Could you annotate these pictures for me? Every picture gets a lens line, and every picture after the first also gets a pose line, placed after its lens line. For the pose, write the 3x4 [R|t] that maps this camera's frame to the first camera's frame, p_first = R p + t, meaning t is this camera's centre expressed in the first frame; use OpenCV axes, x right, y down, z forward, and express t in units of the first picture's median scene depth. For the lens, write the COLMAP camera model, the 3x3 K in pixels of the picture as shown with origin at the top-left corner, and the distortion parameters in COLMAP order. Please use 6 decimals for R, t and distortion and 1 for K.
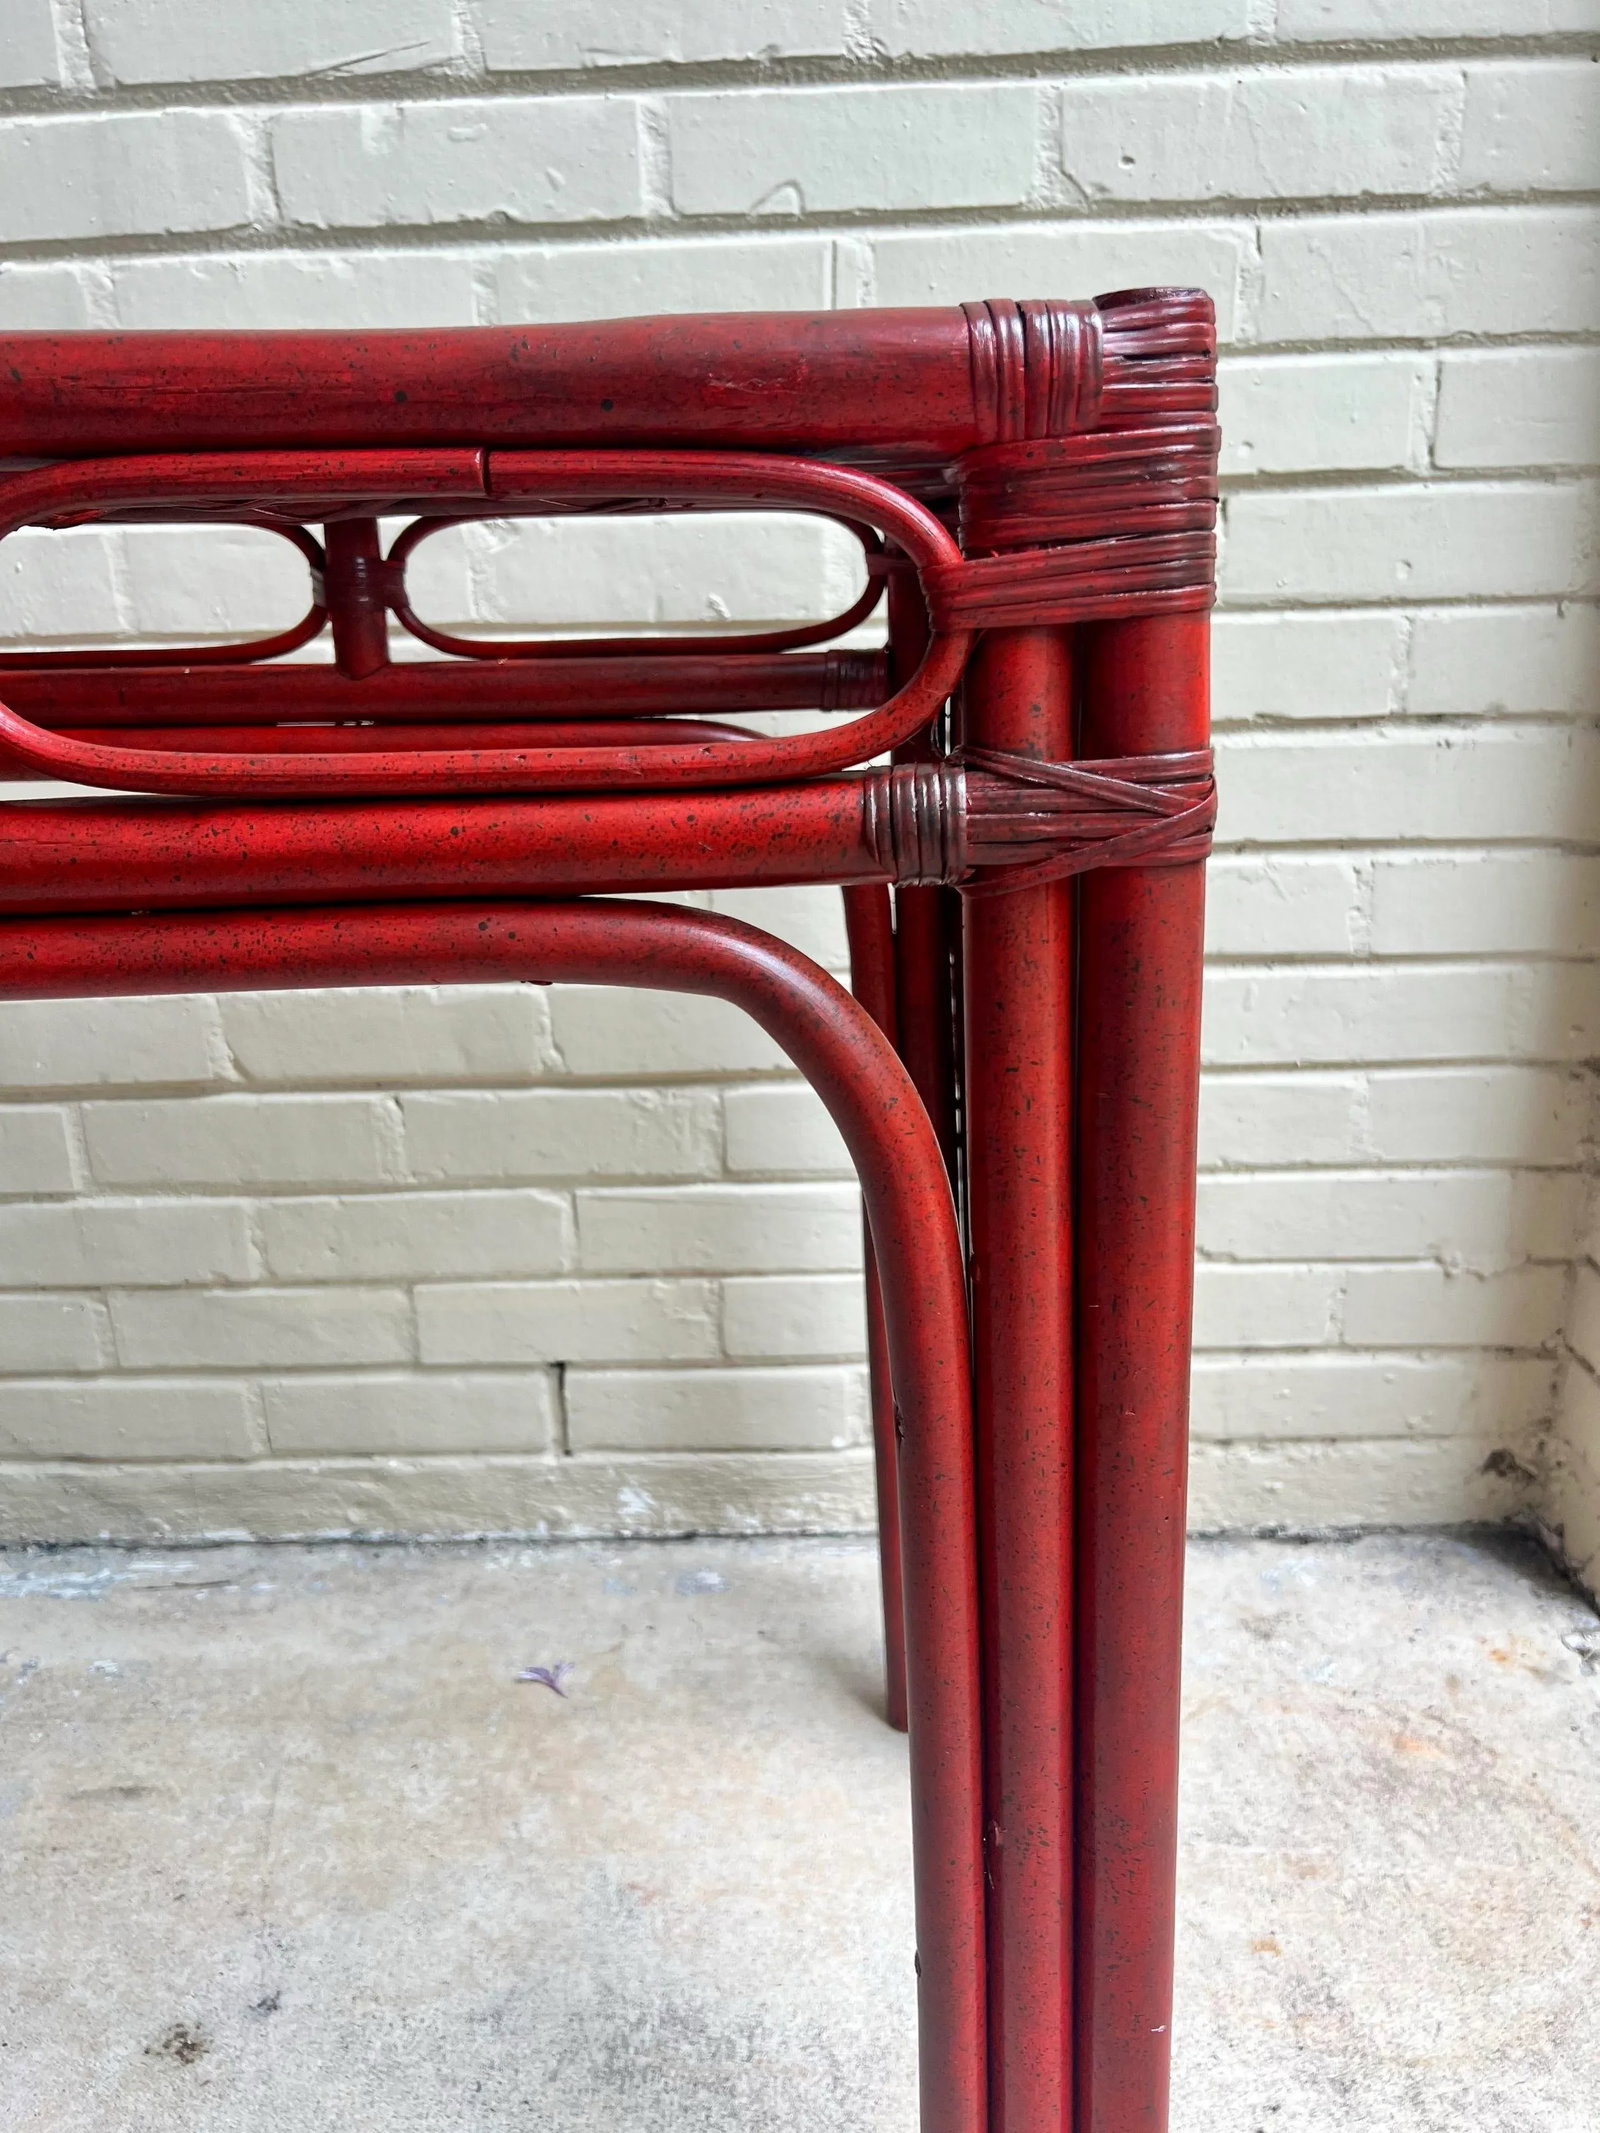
lens RADIAL K [[1636.6, 0, 797.9], [0, 1636.6, 1074.7], [0, 0, 1]] dist [0.048230, -0.062840]
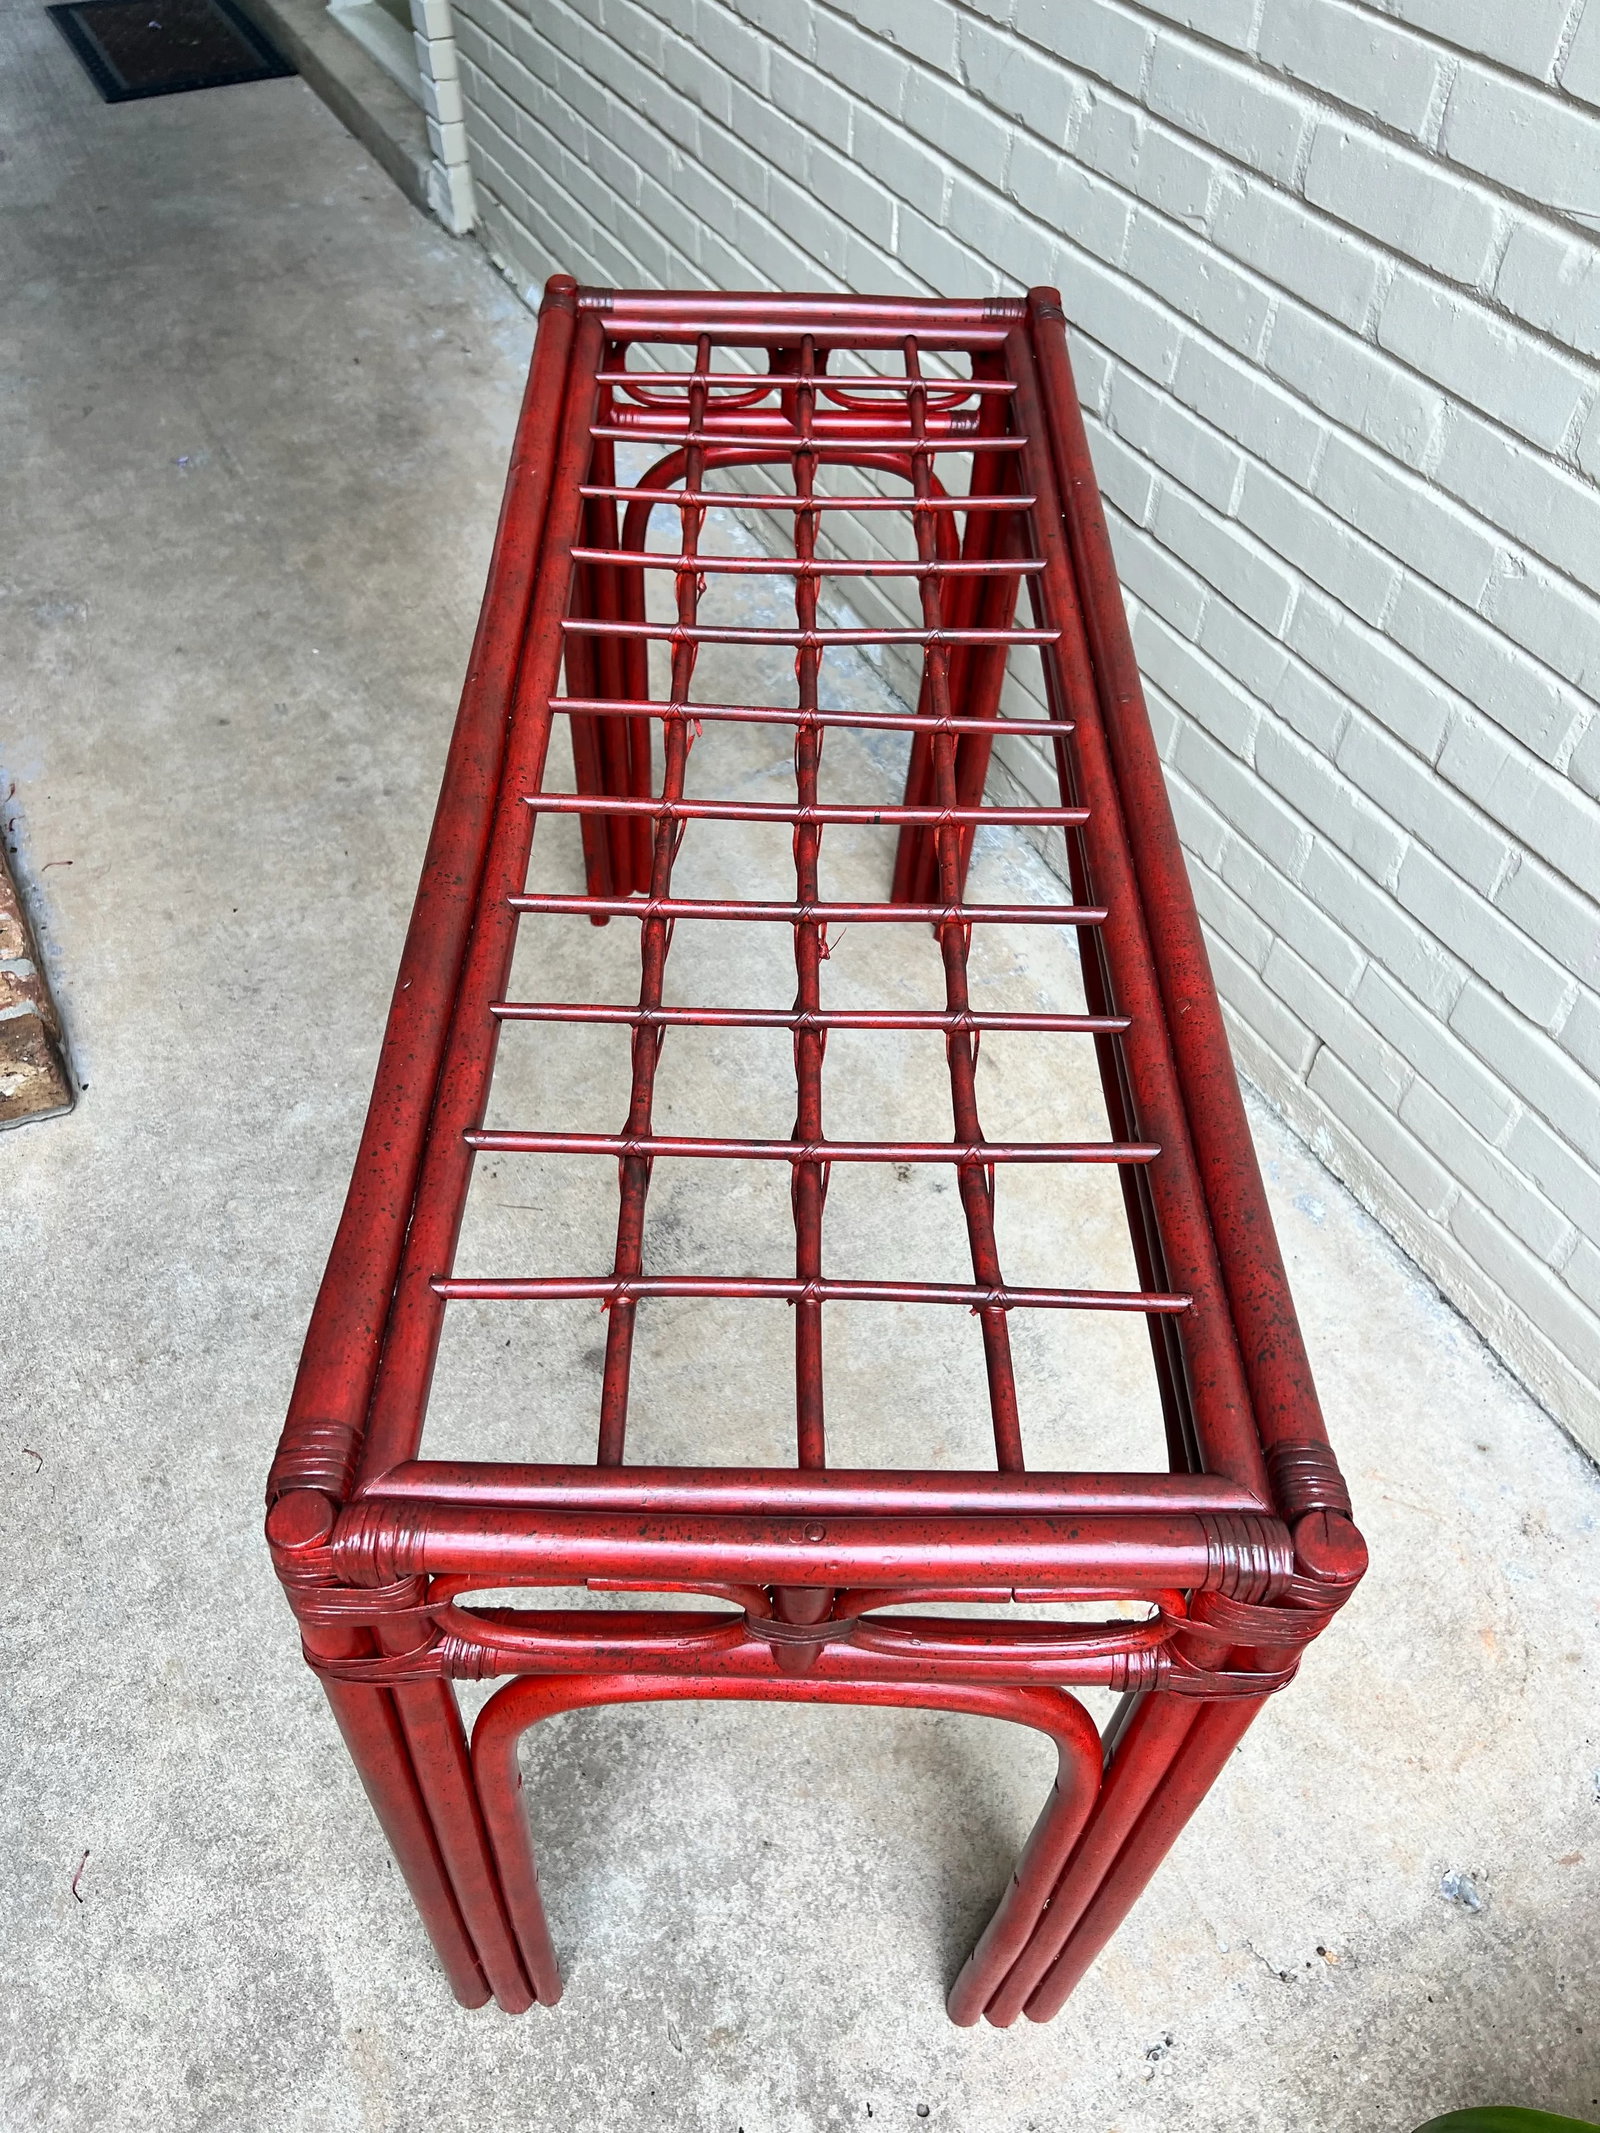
lens RADIAL K [[1636.6, 0, 755.4], [0, 1636.6, 1072.7], [0, 0, 1]] dist [0.048230, -0.062840]
pose [[0.460553, 0.686779, -0.562339, 0.536214], [-0.309453, 0.718011, 0.623458, -0.642767], [0.831943, -0.113118, 0.543208, -0.261777]]
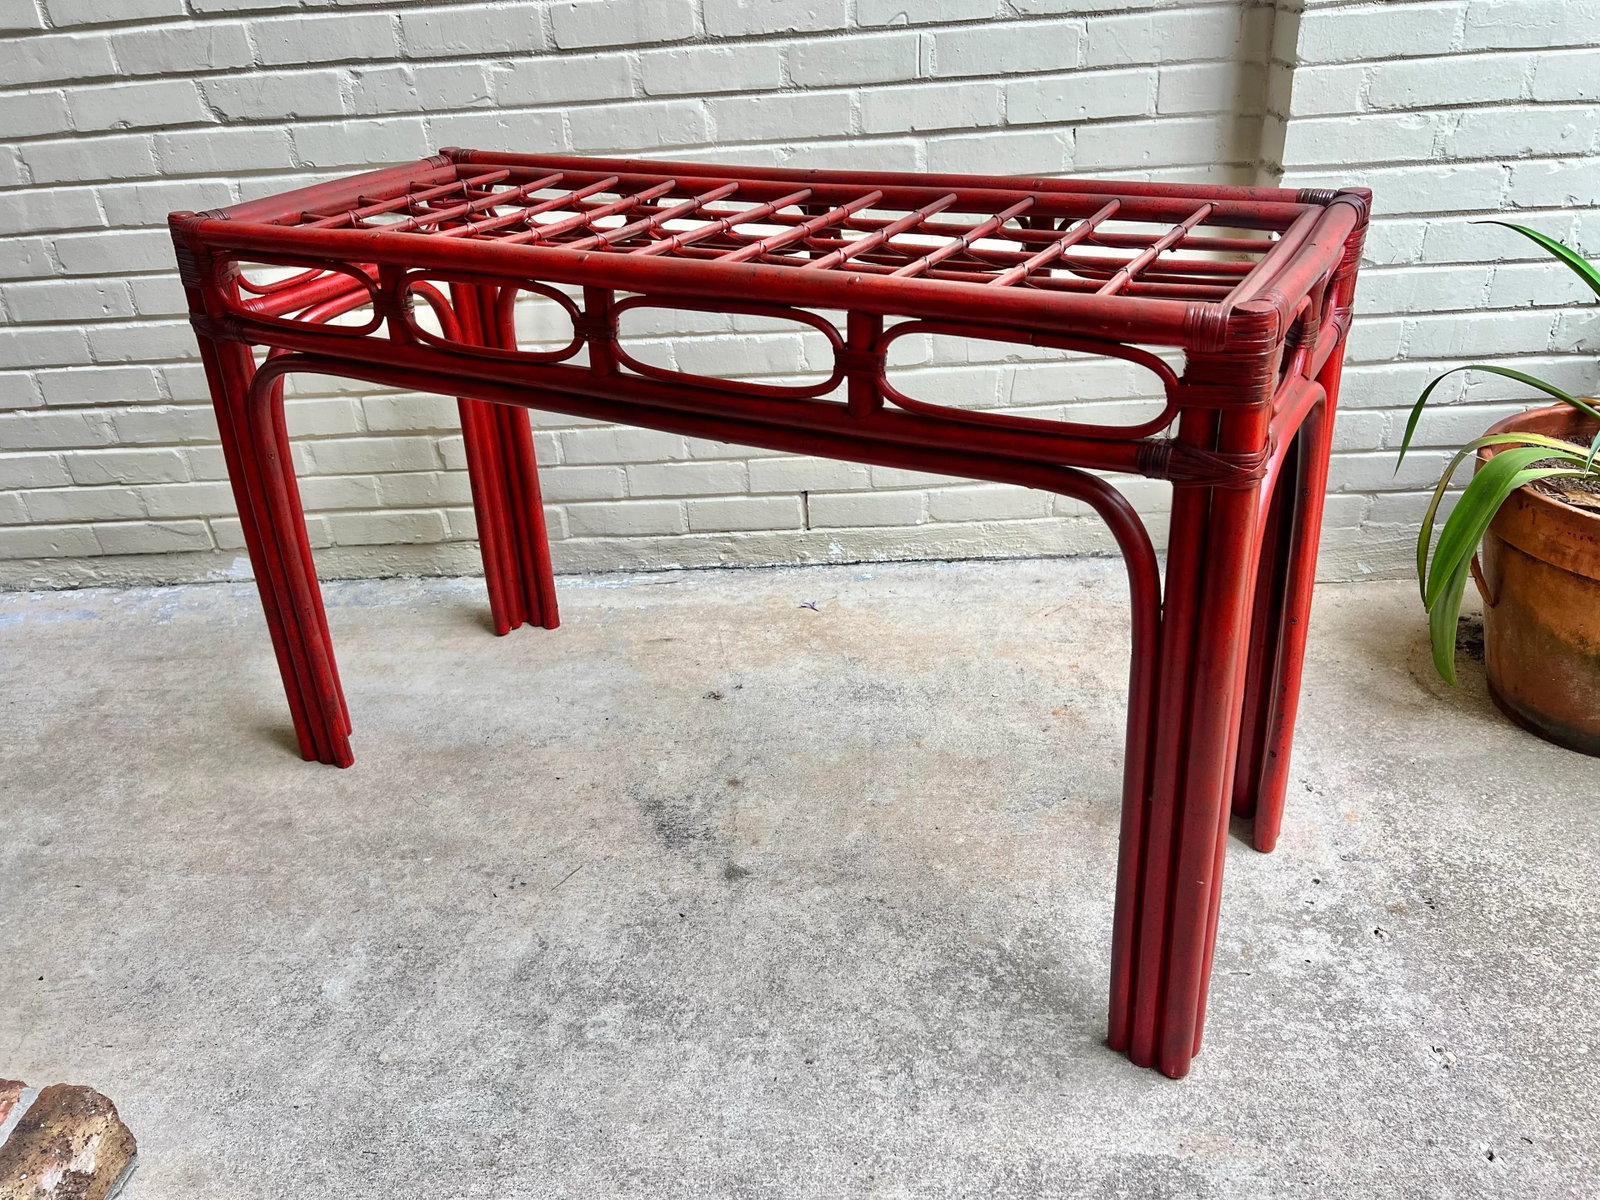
lens RADIAL K [[1227.7, 0, 806.2], [0, 1227.7, 613.5], [0, 0, 1]] dist [0.048230, -0.062840]
pose [[0.999082, -0.020273, -0.037744, -0.090594], [0.026998, 0.981953, 0.187190, 0.013375], [0.033267, -0.188038, 0.981598, -0.959708]]
